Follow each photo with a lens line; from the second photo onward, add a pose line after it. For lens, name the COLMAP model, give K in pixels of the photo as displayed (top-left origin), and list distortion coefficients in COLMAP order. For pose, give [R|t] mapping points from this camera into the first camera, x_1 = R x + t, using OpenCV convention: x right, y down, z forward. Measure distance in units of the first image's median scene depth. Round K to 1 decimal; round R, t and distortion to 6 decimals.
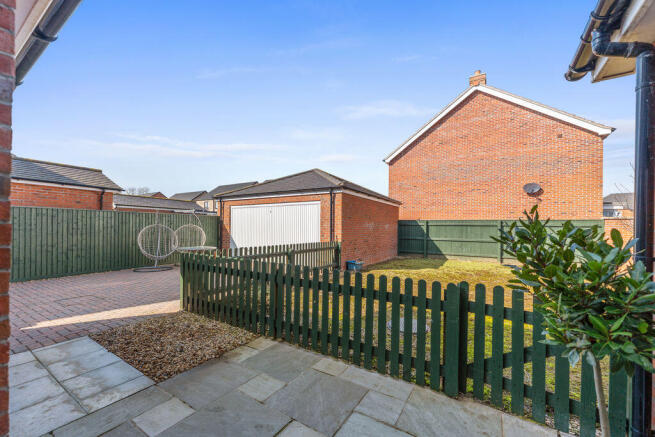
lens RADIAL K [[264.7, 0, 318.4], [0, 264.7, 229.2], [0, 0, 1]] dist [0.001653, 0.000095]
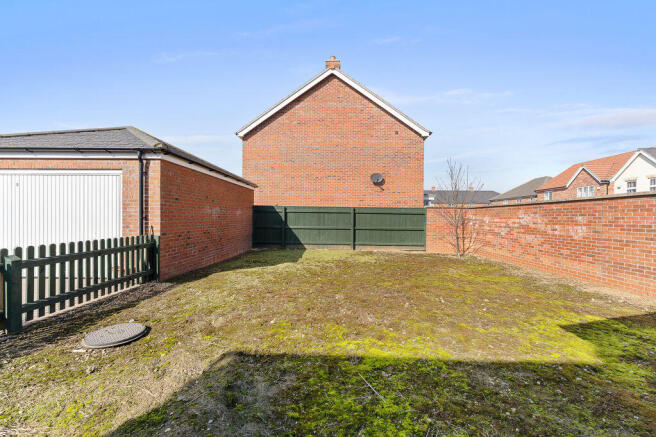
lens RADIAL K [[262.0, 0, 328.0], [0, 262.0, 218.5], [0, 0, 1]] dist [-0.000460, -0.000148]
pose [[0.853102, -0.003882, 0.521729, 0.085900], [-0.000260, 0.999969, 0.007865, 0.000529], [-0.521743, -0.006845, 0.853075, 0.202302]]
